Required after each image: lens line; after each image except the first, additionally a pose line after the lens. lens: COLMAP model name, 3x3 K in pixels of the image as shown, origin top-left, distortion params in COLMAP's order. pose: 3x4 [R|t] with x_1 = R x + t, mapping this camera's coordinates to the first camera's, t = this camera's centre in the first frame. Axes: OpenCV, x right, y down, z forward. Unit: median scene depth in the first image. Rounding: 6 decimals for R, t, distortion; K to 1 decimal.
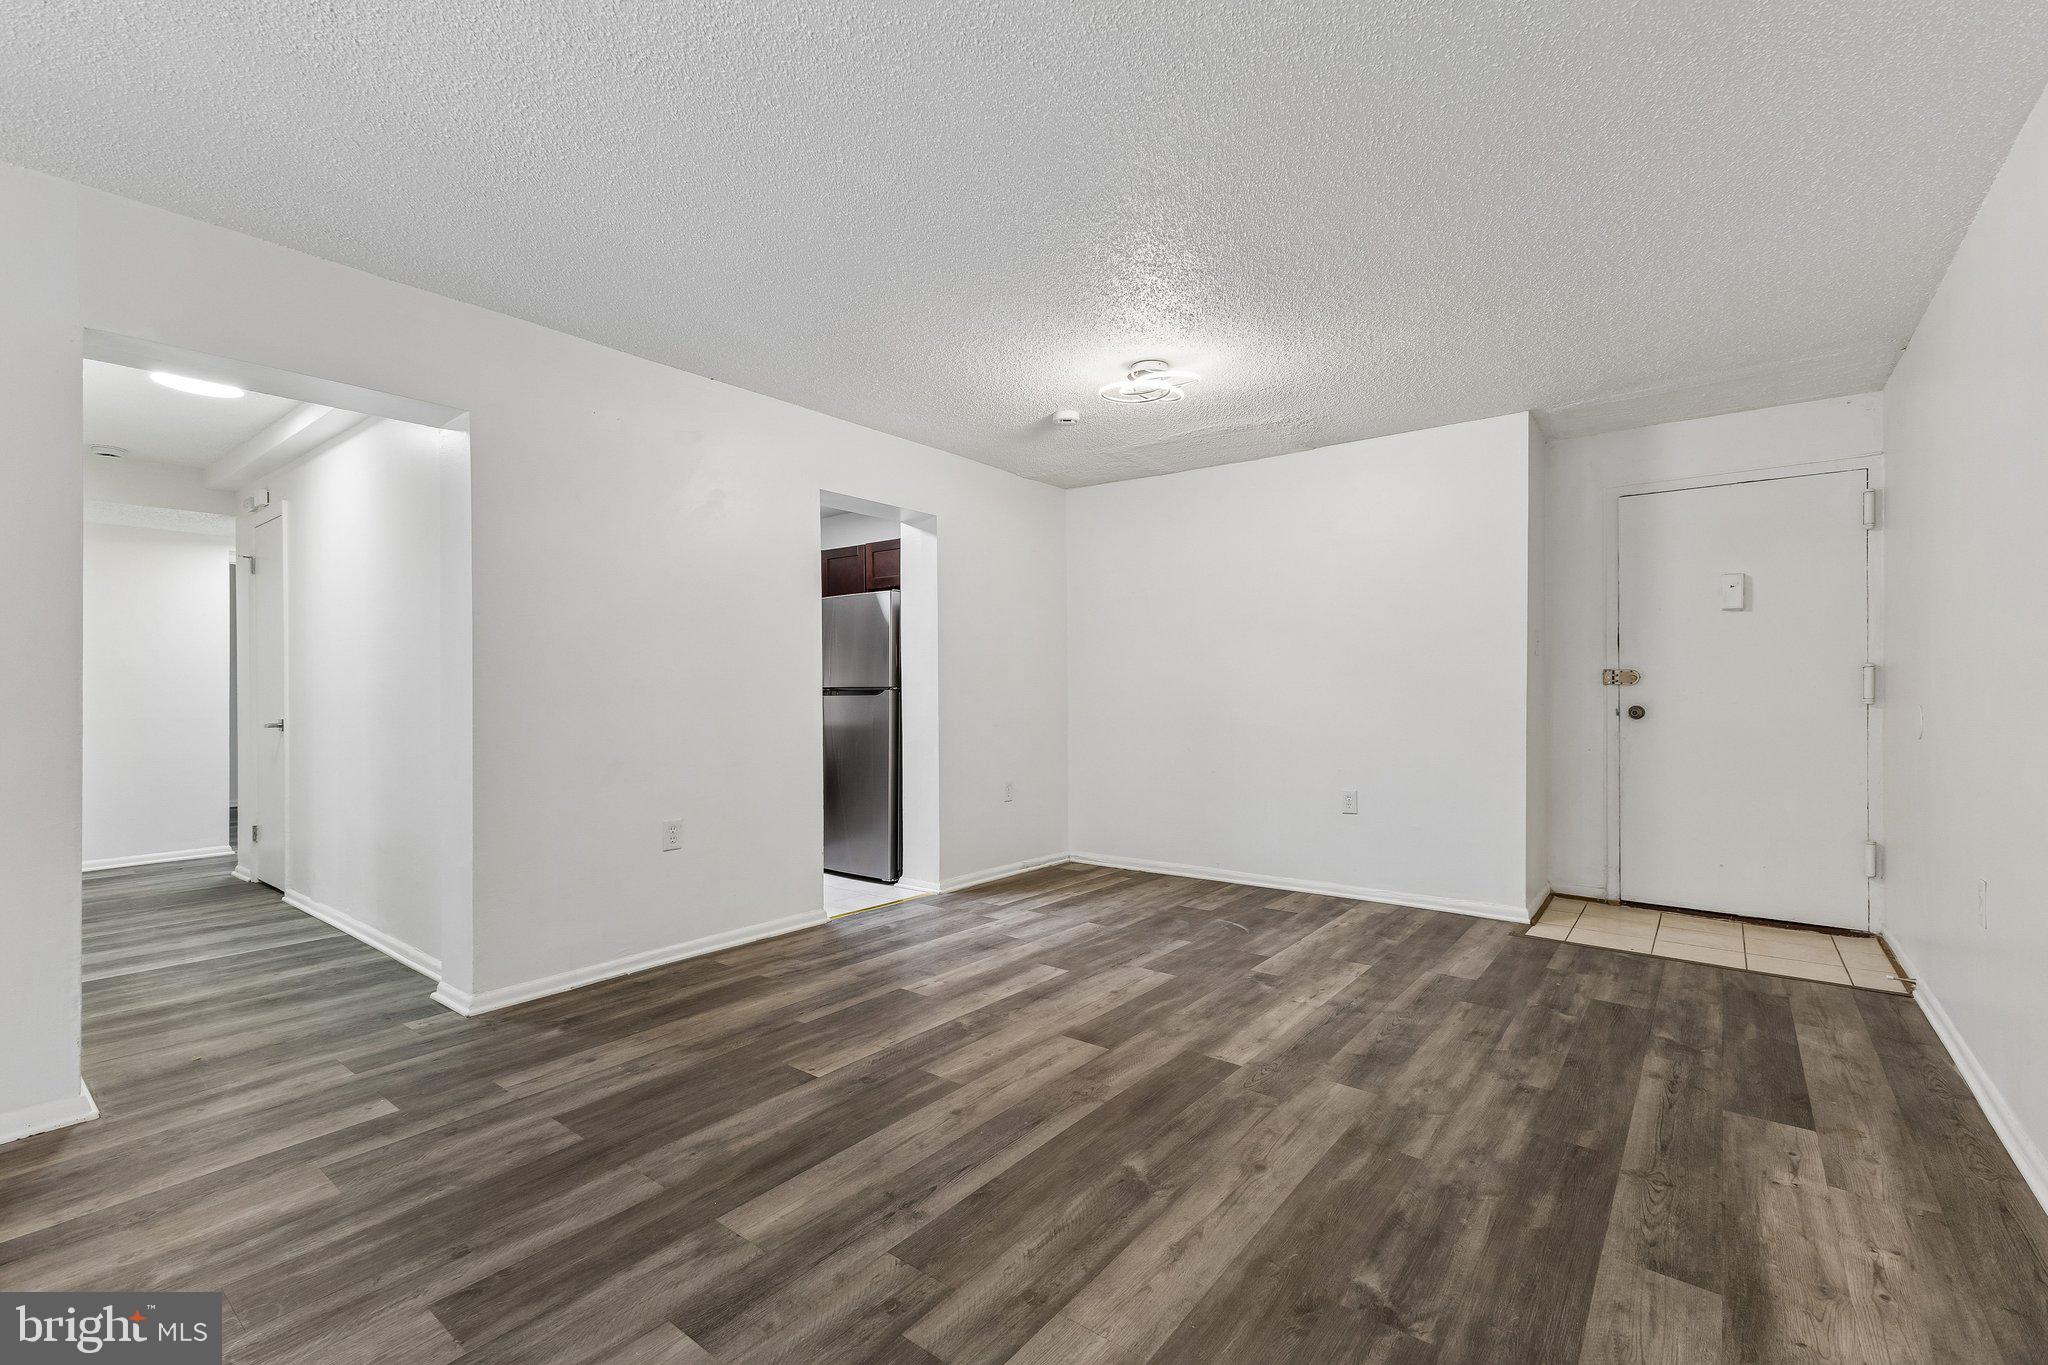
lens RADIAL K [[885.7, 0, 1025.9], [0, 885.7, 697.3], [0, 0, 1]] dist [0.013511, -0.000442]
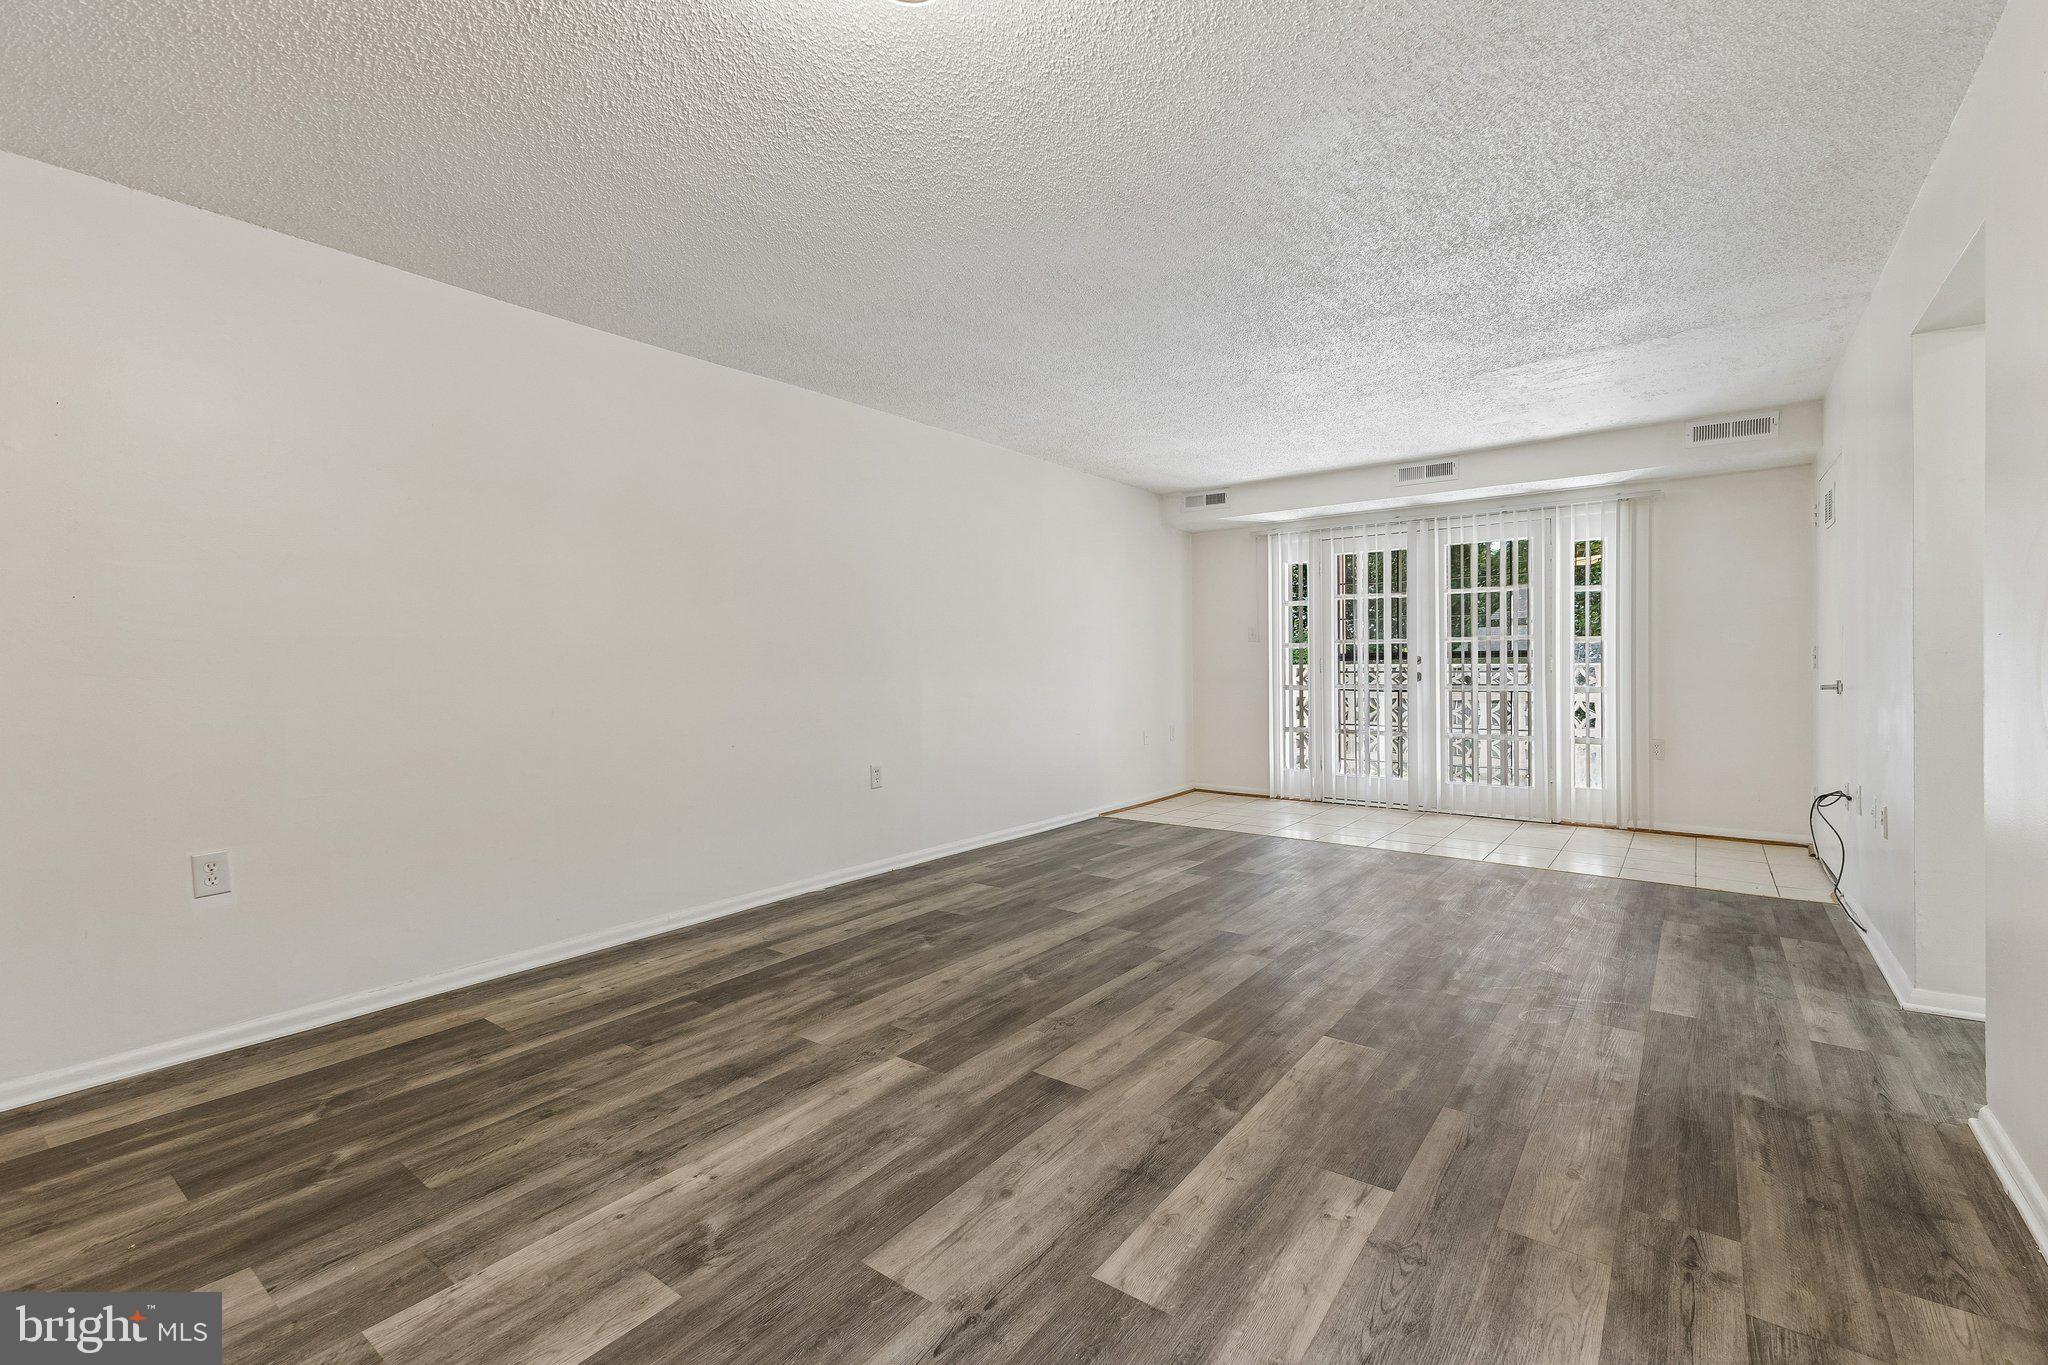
lens RADIAL K [[882.7, 0, 1022.8], [0, 882.7, 676.1], [0, 0, 1]] dist [0.016721, -0.004050]
pose [[-0.999785, 0.015773, -0.013424, 0.093188], [0.015525, 0.999711, 0.018373, -0.005812], [0.013710, 0.018161, -0.999741, 1.585102]]
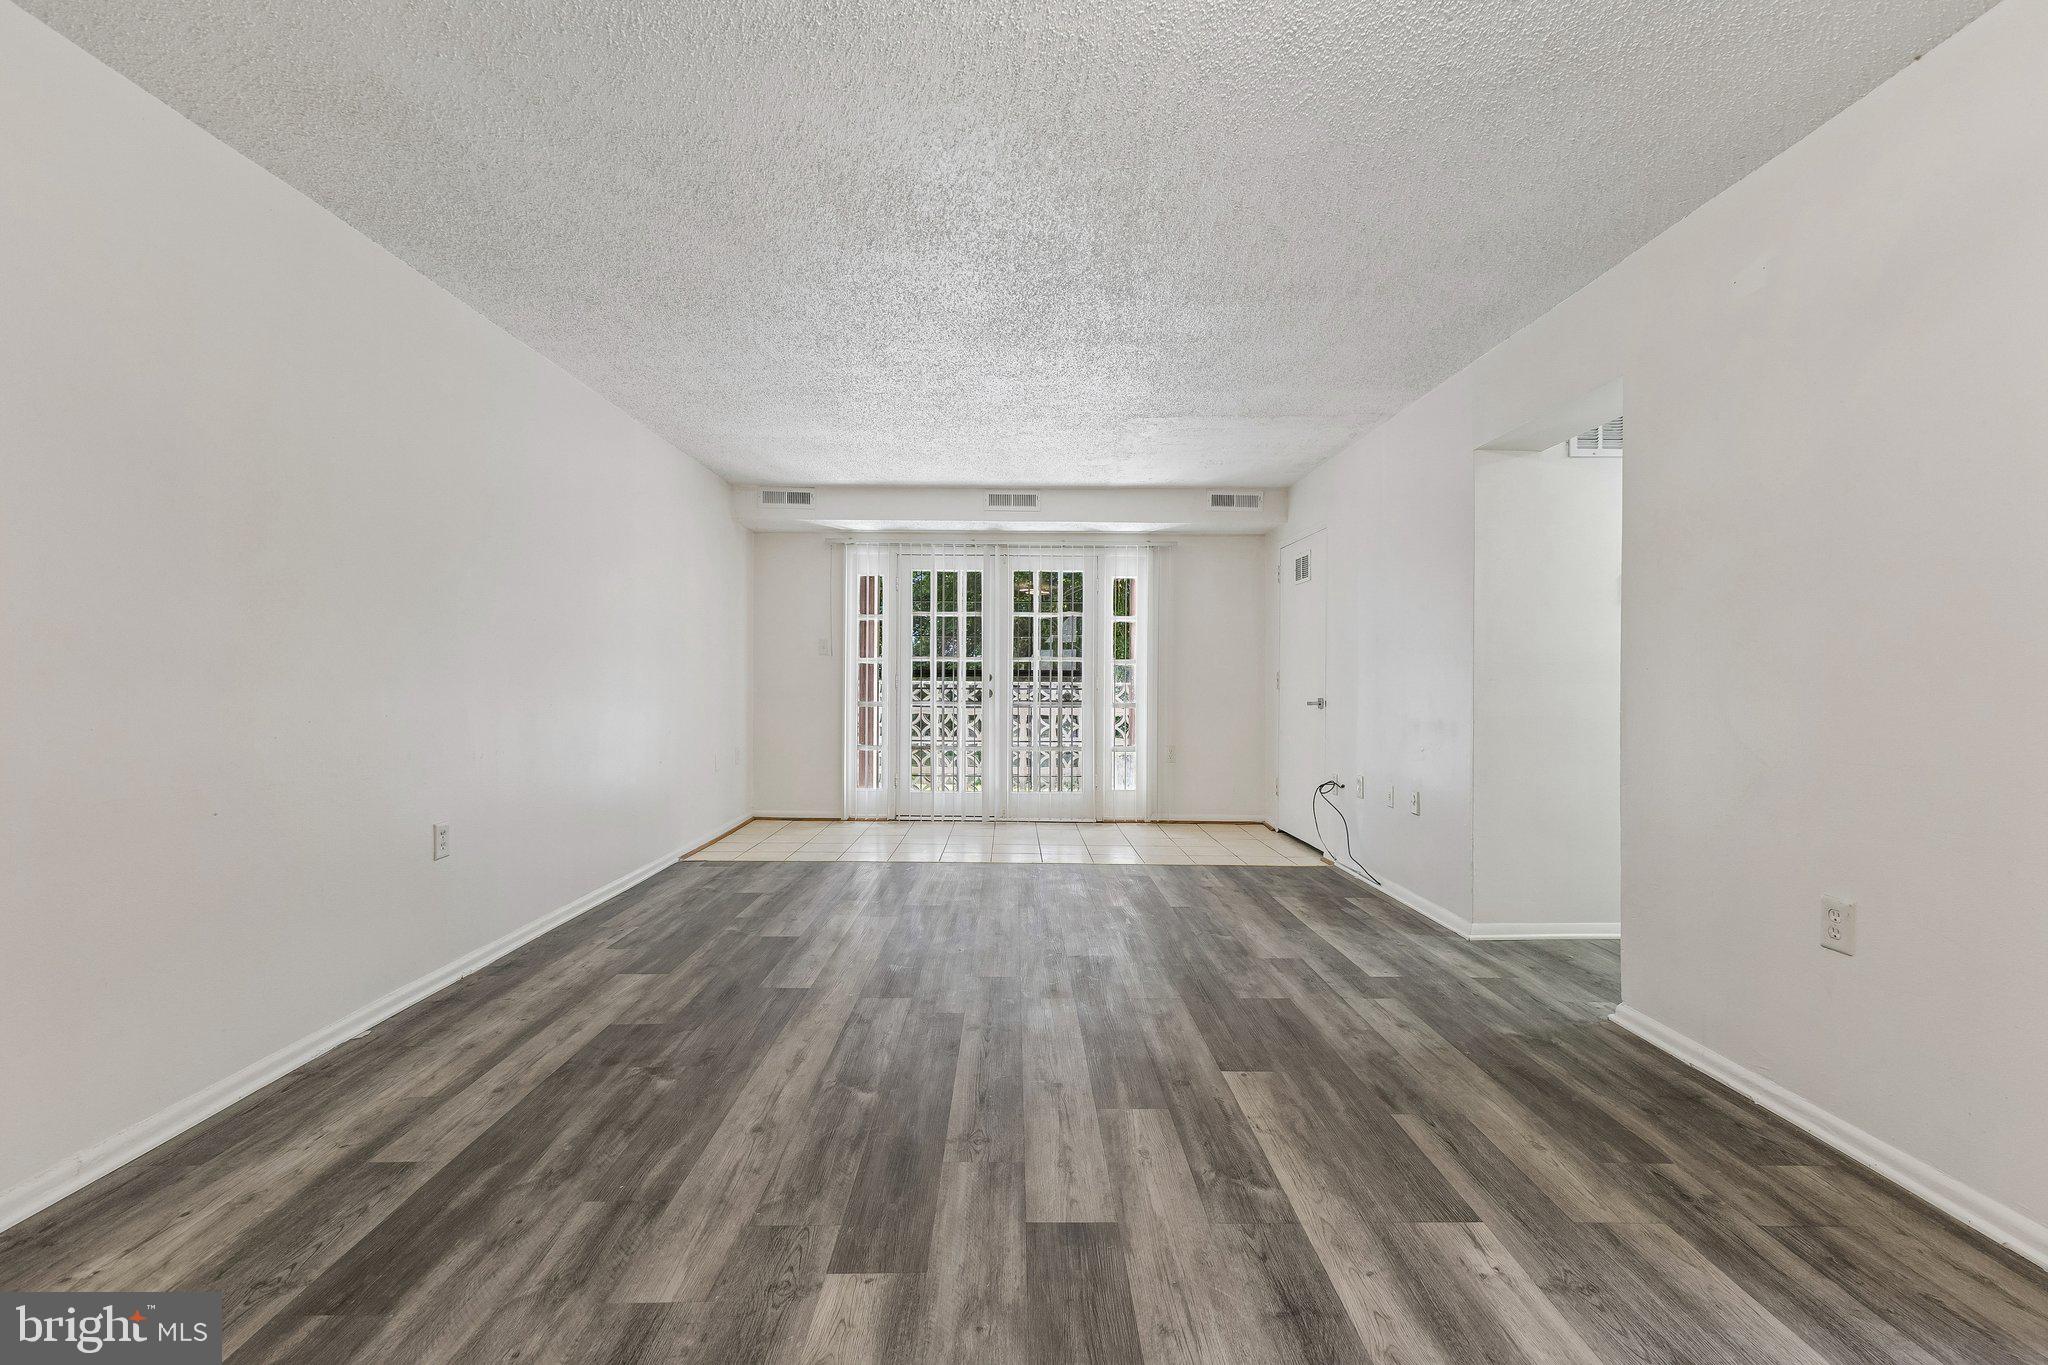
lens RADIAL K [[882.7, 0, 1022.8], [0, 882.7, 676.1], [0, 0, 1]] dist [0.016721, -0.004050]
pose [[-0.780108, -0.001910, -0.625642, 0.429684], [-0.006922, 0.999960, 0.005578, -0.006510], [0.625606, 0.008682, -0.780091, 1.280048]]
